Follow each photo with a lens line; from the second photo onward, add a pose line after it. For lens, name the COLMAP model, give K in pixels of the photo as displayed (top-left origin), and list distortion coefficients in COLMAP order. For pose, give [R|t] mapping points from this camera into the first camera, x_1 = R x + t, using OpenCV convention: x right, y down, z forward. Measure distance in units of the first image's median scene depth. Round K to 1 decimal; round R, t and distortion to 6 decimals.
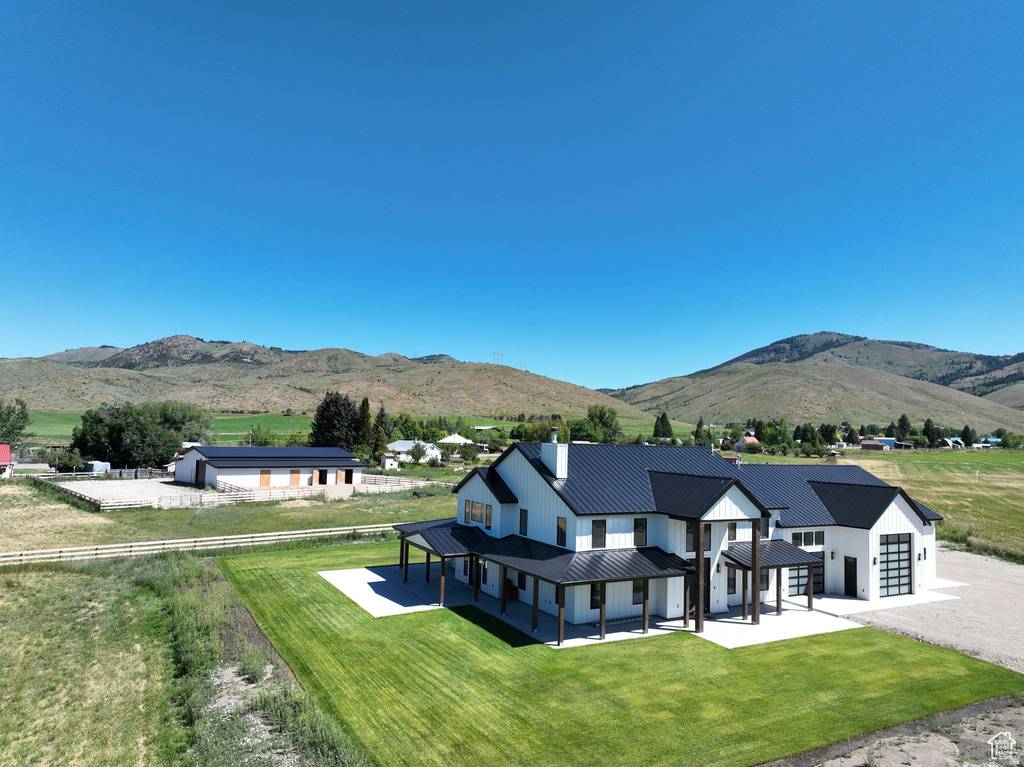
lens RADIAL K [[712.1, 0, 512.0], [0, 712.1, 383.5], [0, 0, 1]] dist [0.003835, 0.007323]
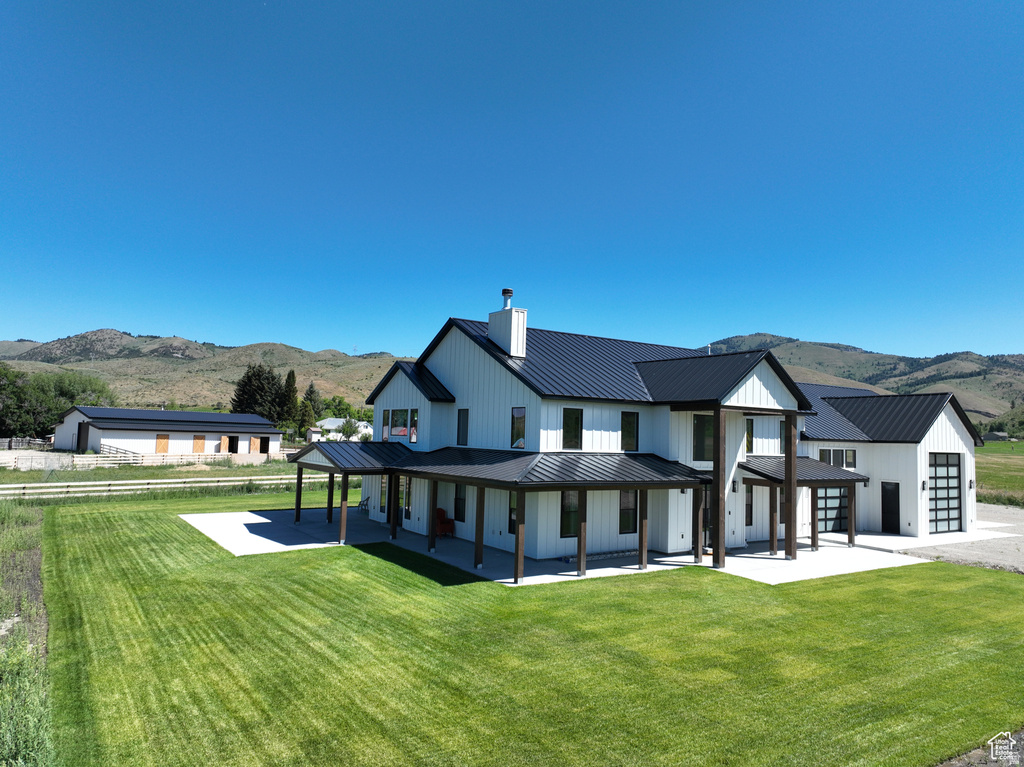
lens RADIAL K [[712.1, 0, 512.0], [0, 712.1, 383.5], [0, 0, 1]] dist [0.003835, 0.007323]
pose [[0.996682, 0.006455, 0.081138, 0.007858], [-0.006481, 0.999979, 0.000056, 0.161758], [-0.081136, -0.000582, 0.996703, 0.312505]]
